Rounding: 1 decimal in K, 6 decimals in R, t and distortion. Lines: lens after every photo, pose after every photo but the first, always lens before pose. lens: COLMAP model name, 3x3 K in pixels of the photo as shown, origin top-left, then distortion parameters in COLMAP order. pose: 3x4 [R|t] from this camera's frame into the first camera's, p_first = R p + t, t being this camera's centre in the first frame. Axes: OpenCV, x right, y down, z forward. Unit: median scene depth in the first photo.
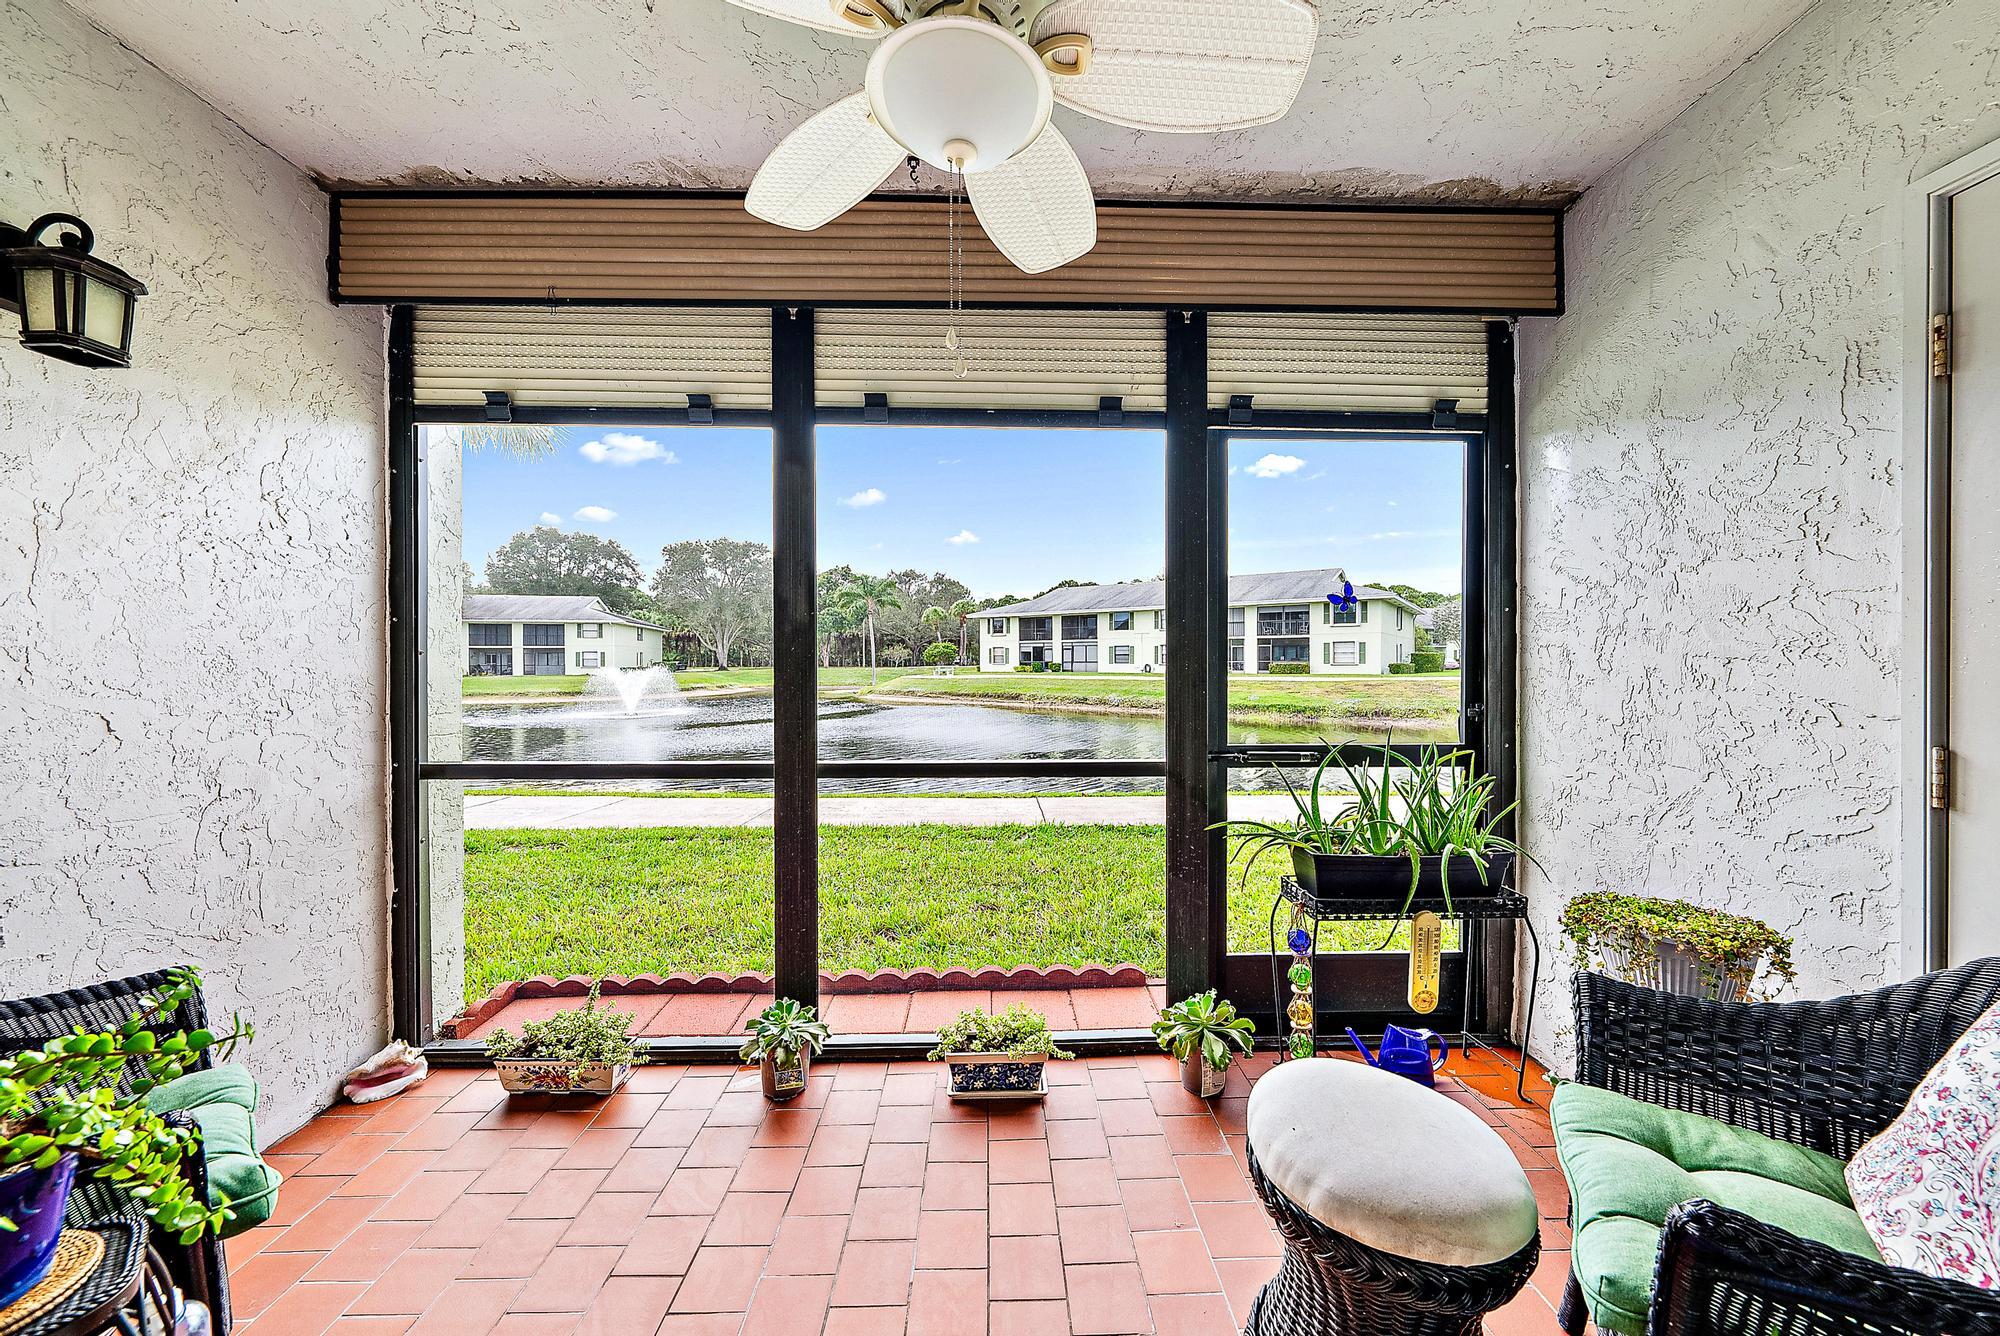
lens RADIAL K [[694.9, 0, 998.4], [0, 694.9, 665.6], [0, 0, 1]] dist [-0.004291, 0.000203]
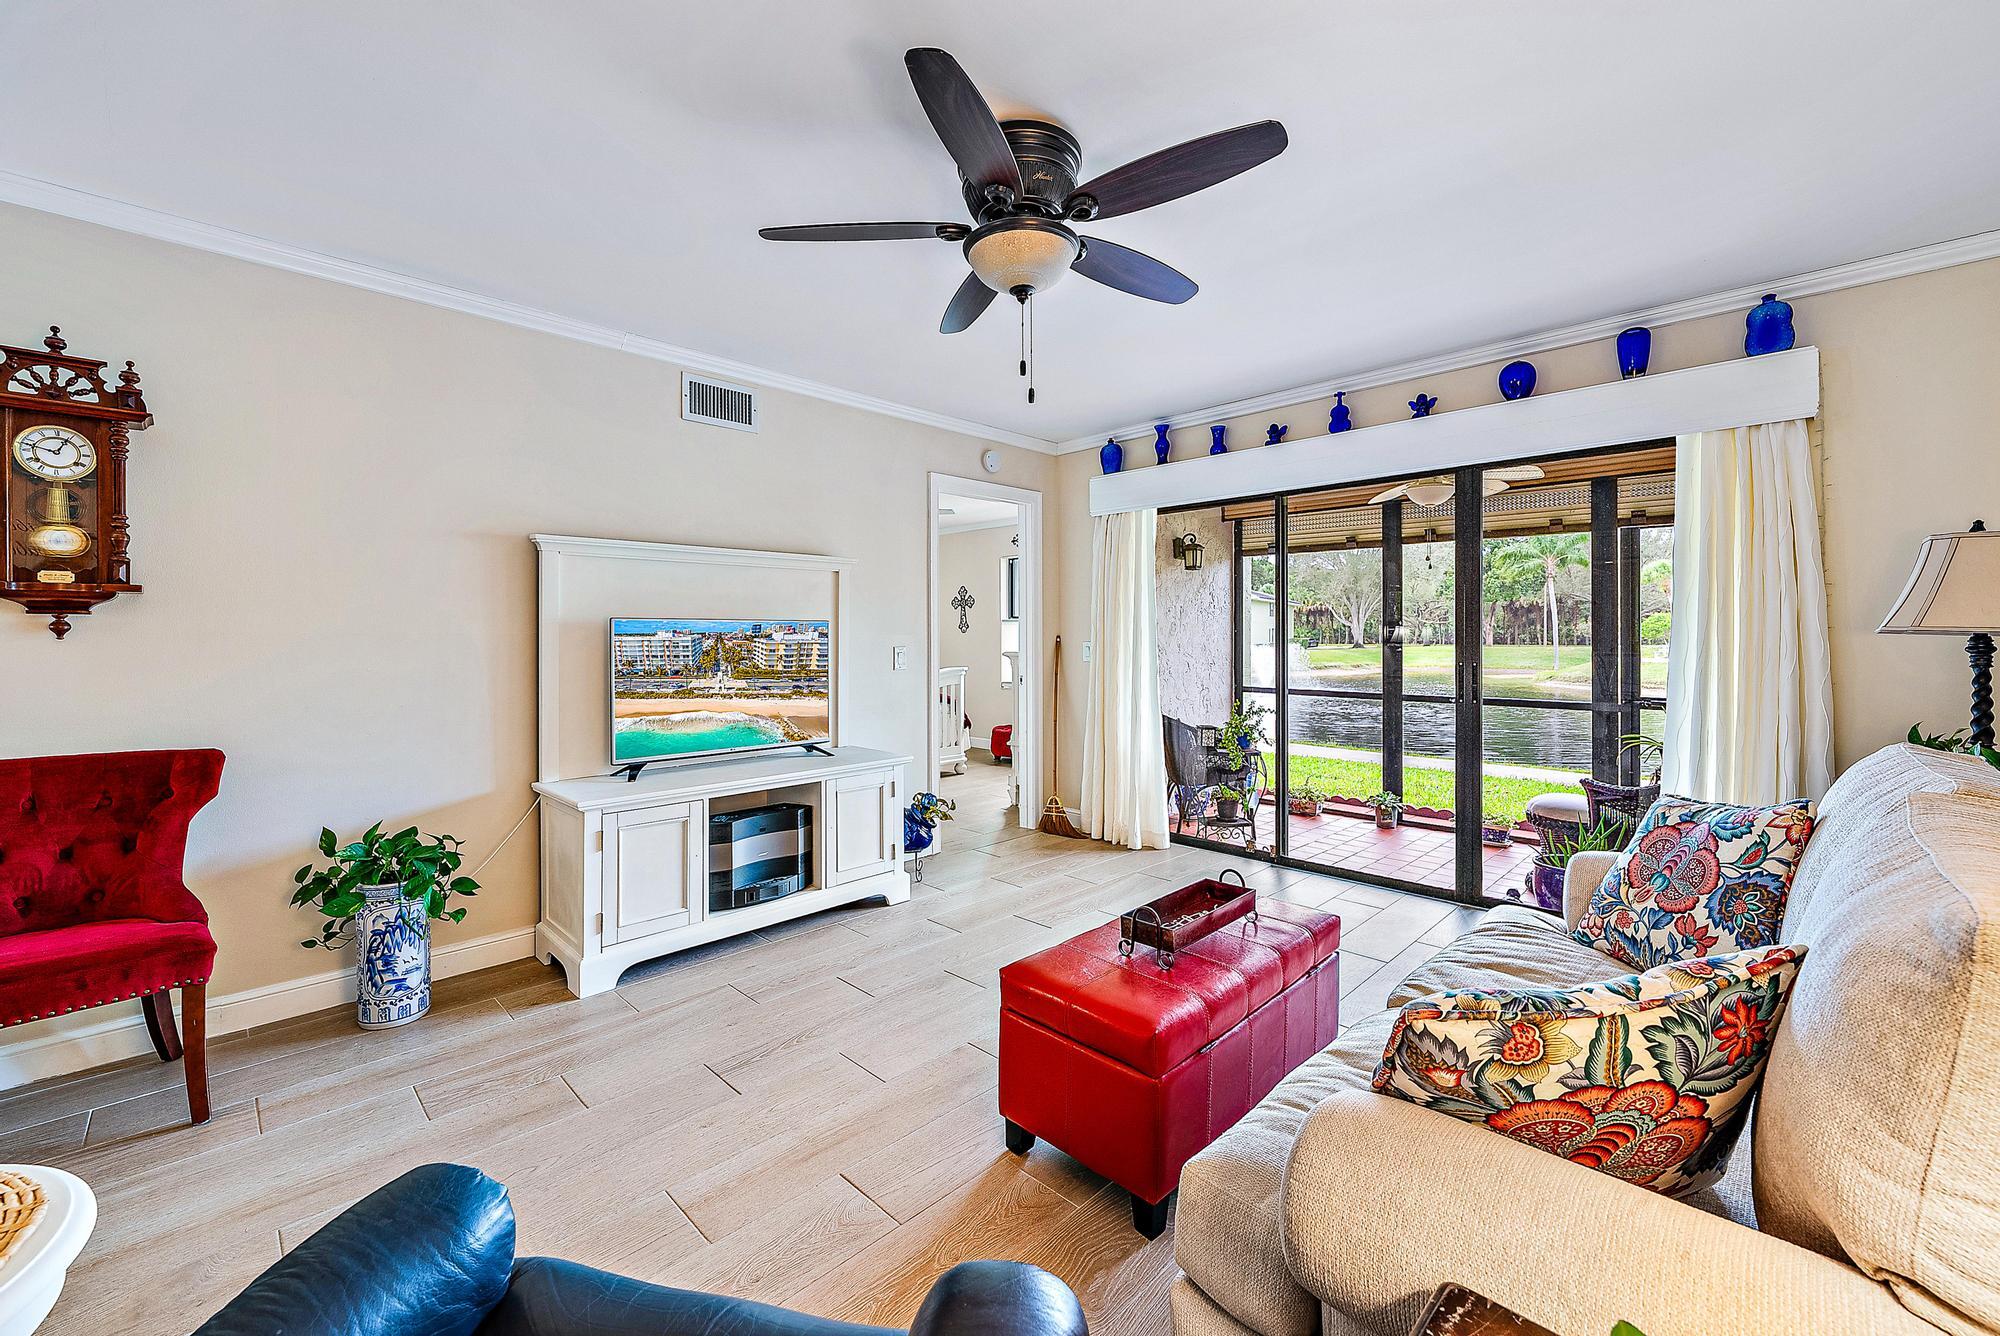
lens RADIAL K [[780.6, 0, 1016.6], [0, 780.6, 636.8], [0, 0, 1]] dist [-0.001976, -0.000007]
pose [[0.703371, -0.000503, -0.710823, 0.686864], [-0.004460, 0.999977, -0.005121, -0.025137], [0.710809, 0.006773, 0.703352, -1.752339]]
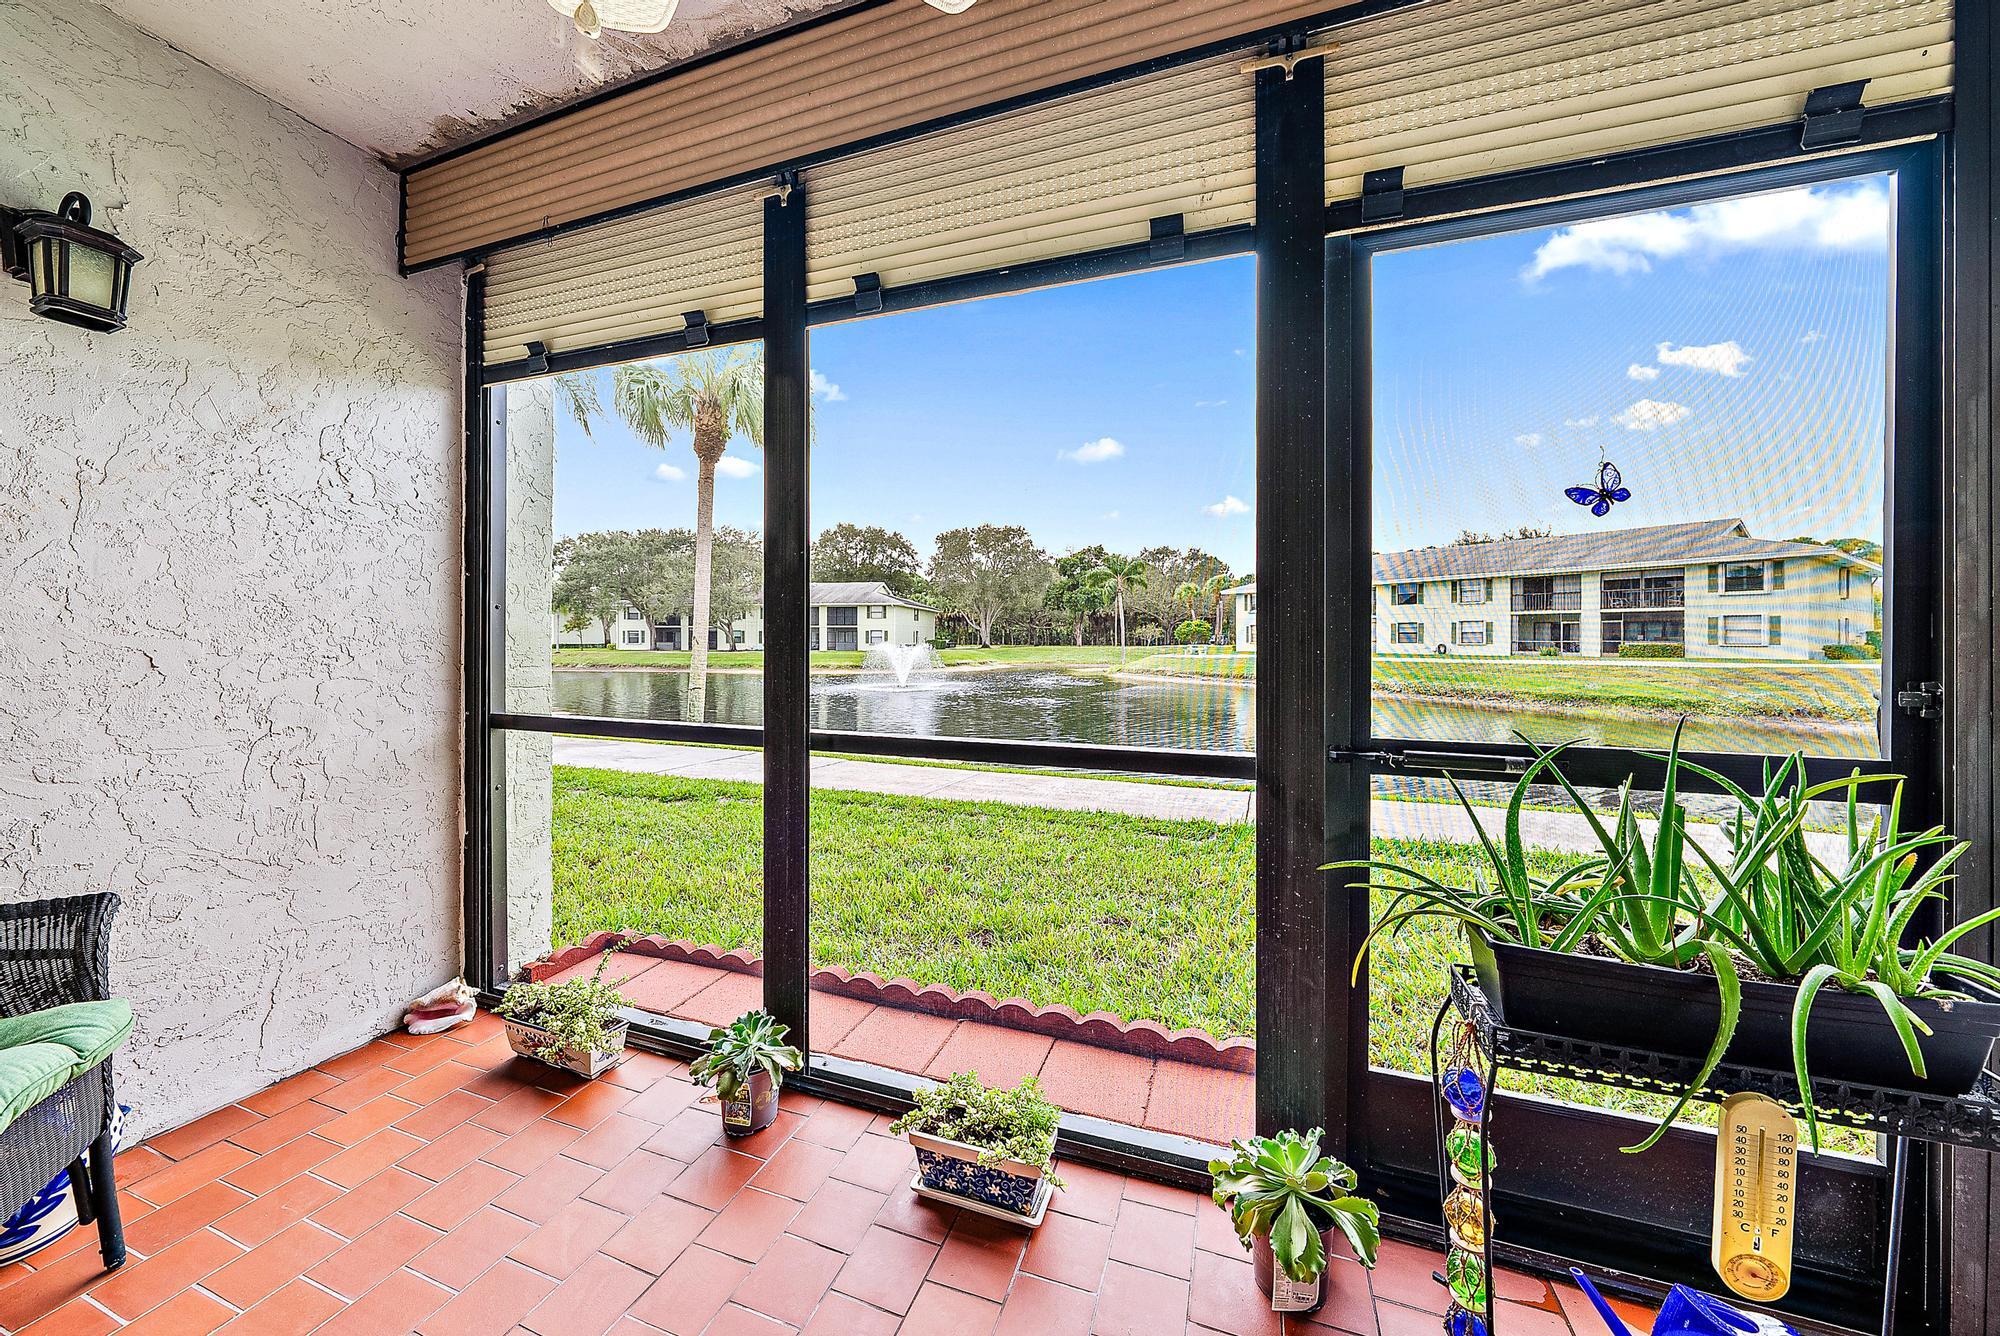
lens RADIAL K [[694.9, 0, 996.7], [0, 694.9, 640.9], [0, 0, 1]] dist [-0.004291, 0.000203]
pose [[0.934242, 0.004558, -0.356610, 0.256033], [-0.006464, 0.999970, -0.004152, 0.034044], [0.356581, 0.006184, 0.934244, 0.311727]]
